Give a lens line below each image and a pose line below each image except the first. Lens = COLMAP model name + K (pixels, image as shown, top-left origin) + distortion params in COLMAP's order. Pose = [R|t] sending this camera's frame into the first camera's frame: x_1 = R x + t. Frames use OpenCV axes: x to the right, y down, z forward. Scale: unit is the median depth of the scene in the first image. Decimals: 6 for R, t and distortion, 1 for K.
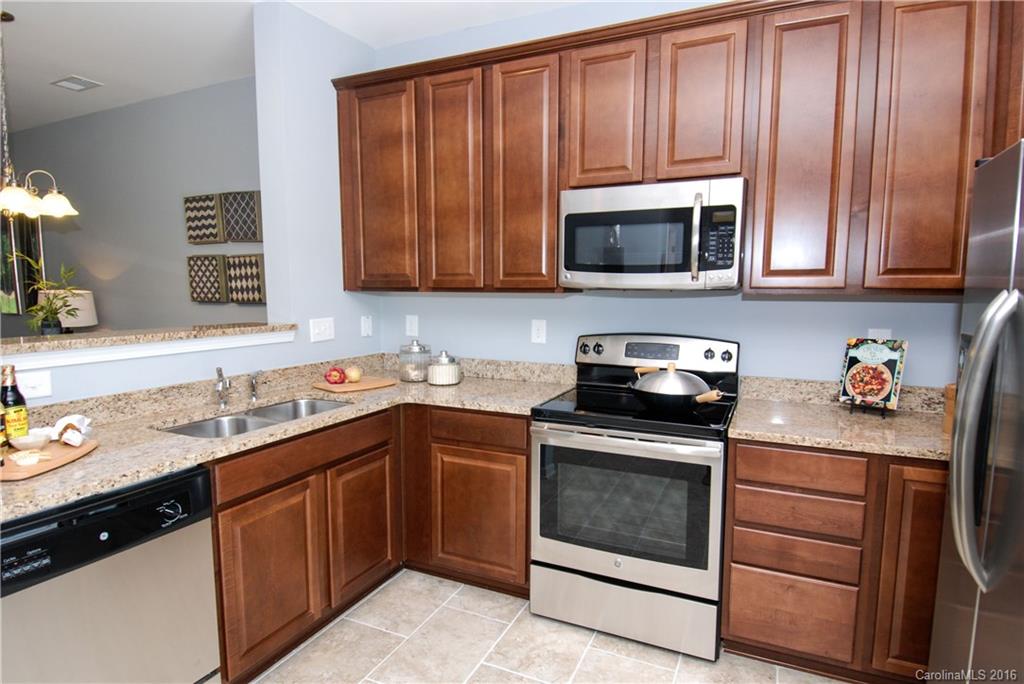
lens RADIAL K [[563.7, 0, 510.1], [0, 563.7, 349.6], [0, 0, 1]] dist [0.001854, -0.027335]
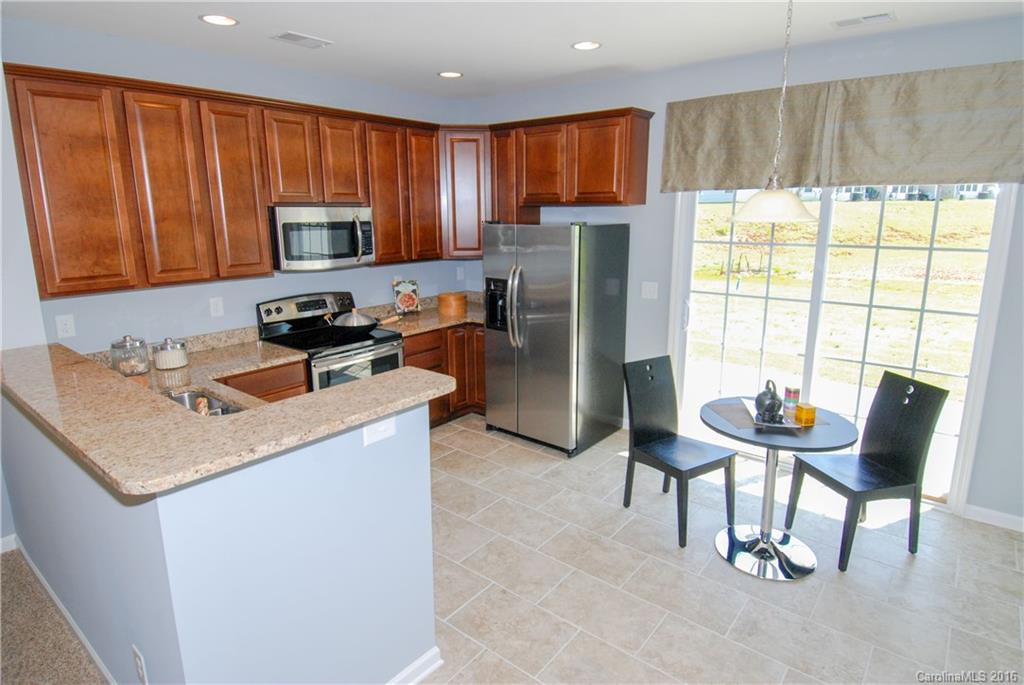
lens RADIAL K [[563.7, 0, 521.7], [0, 563.7, 323.4], [0, 0, 1]] dist [0.001854, -0.027335]
pose [[0.212839, -0.195656, 0.957297, -0.758121], [0.113200, 0.978086, 0.174737, -0.104122], [-0.970508, 0.071175, 0.230324, 0.042927]]
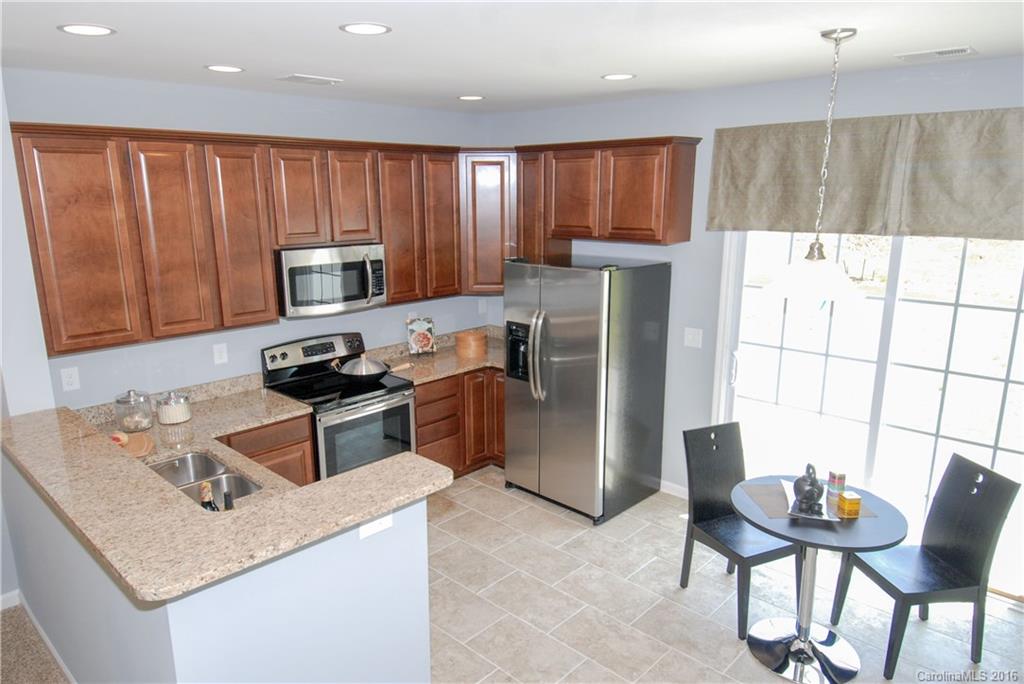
lens RADIAL K [[674.3, 0, 507.7], [0, 674.3, 340.0], [0, 0, 1]] dist [0.001687, -0.026015]
pose [[0.304036, -0.209550, 0.929328, -0.809029], [0.109525, 0.976729, 0.184406, -0.192068], [-0.946344, 0.045719, 0.319912, -0.020242]]
